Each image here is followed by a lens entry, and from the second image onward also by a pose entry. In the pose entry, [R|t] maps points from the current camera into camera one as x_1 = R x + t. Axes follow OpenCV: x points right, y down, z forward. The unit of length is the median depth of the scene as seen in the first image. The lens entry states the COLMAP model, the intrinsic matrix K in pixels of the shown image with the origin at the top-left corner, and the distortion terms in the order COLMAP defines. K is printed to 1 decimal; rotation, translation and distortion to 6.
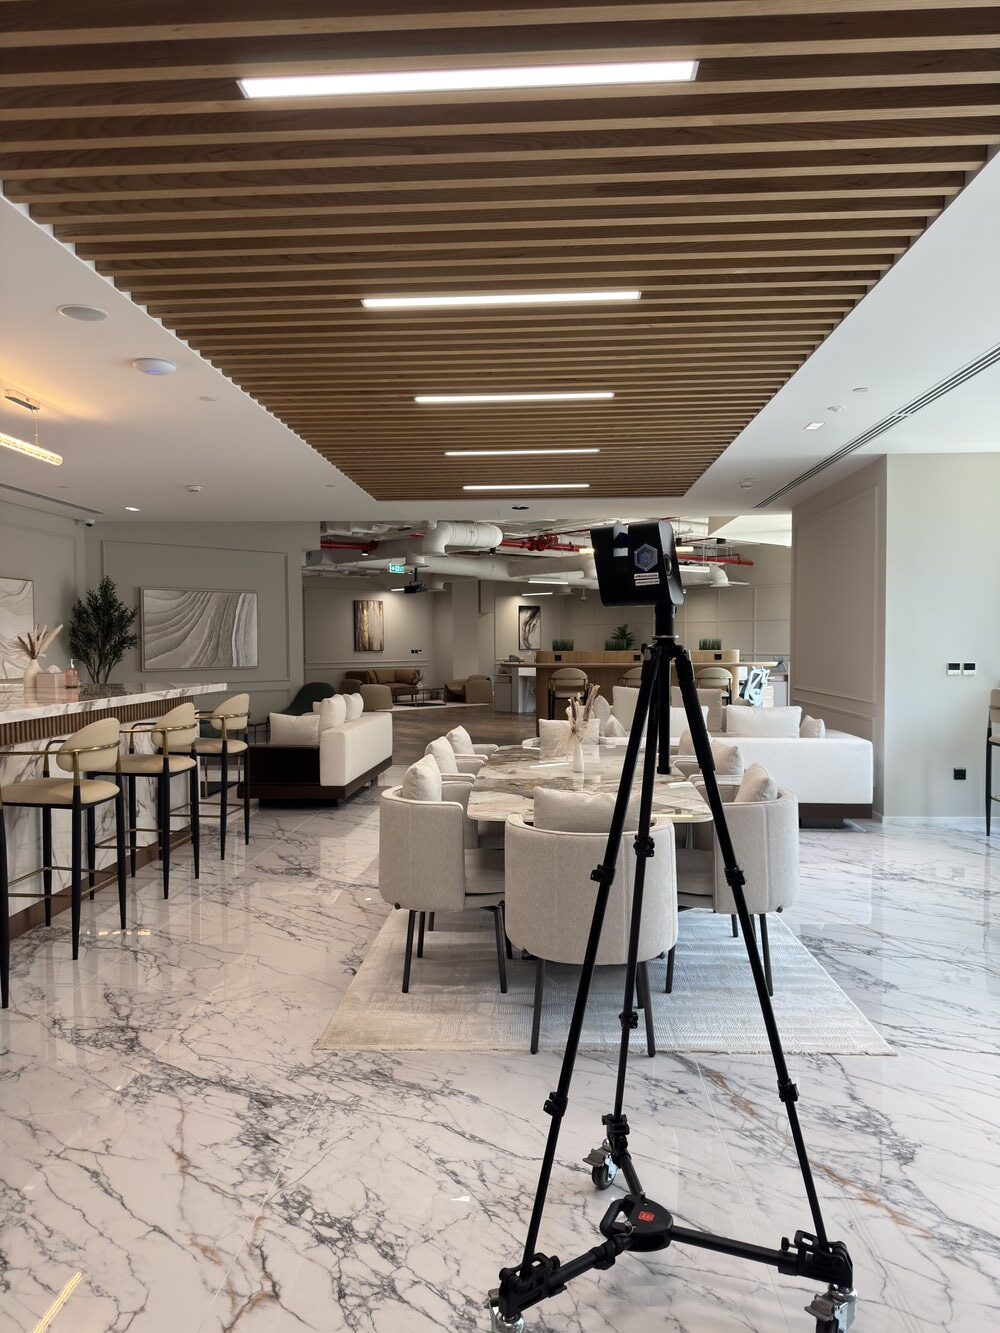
lens RADIAL K [[915.8, 0, 507.8], [0, 915.8, 670.3], [0, 0, 1]] dist [-0.002206, -0.020936]
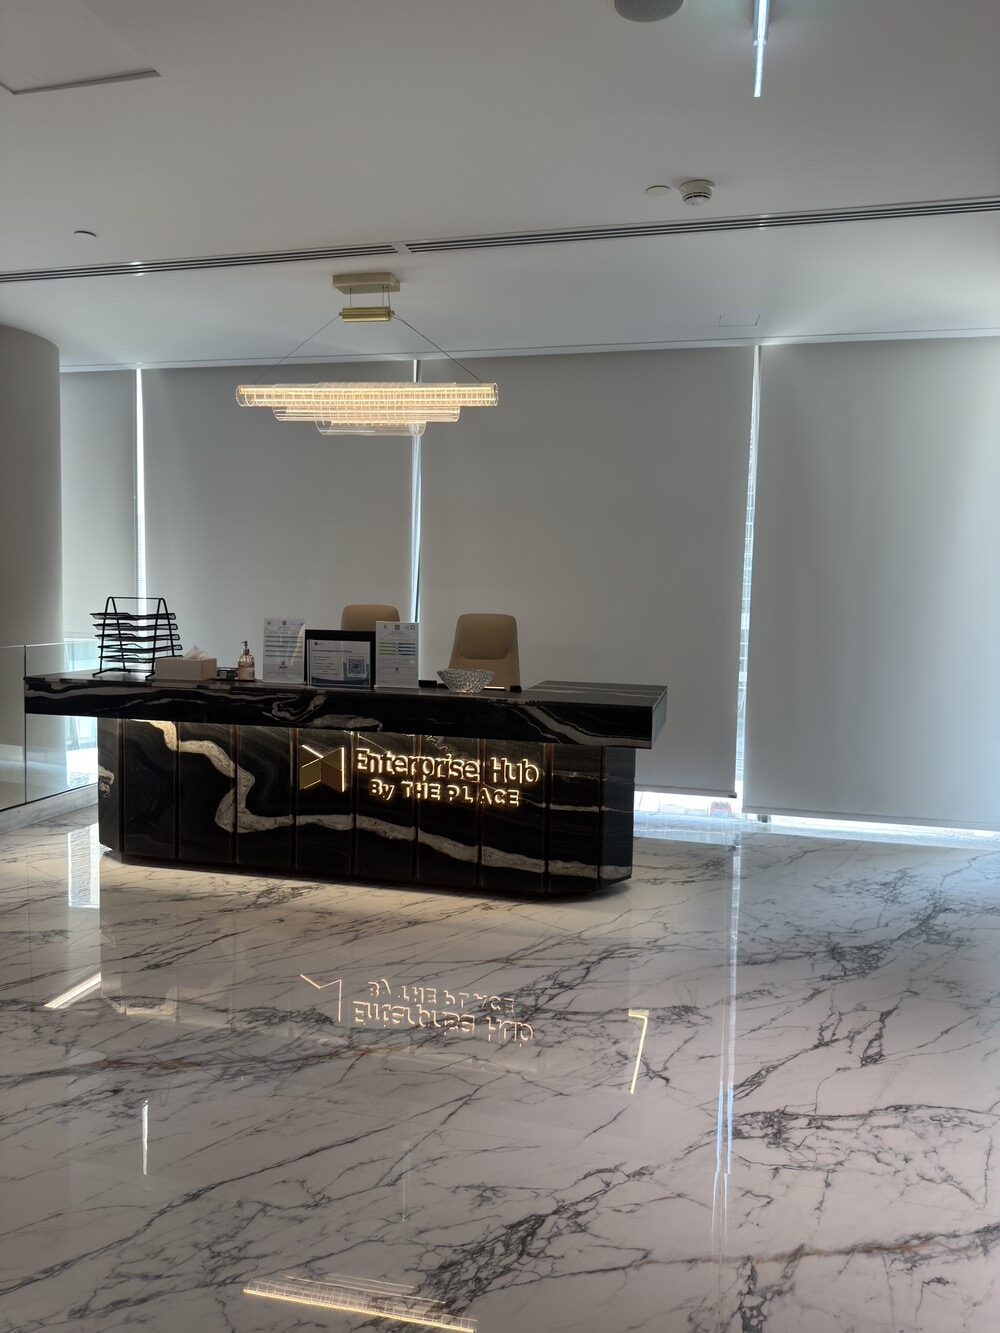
lens RADIAL K [[1042.2, 0, 488.2], [0, 1042.2, 669.2], [0, 0, 1]] dist [0.021723, -0.023482]
pose [[0.174691, -0.077988, 0.981530, -1.665136], [0.000630, 0.996867, 0.079095, -0.015901], [-0.984623, -0.013198, 0.174192, 1.223091]]
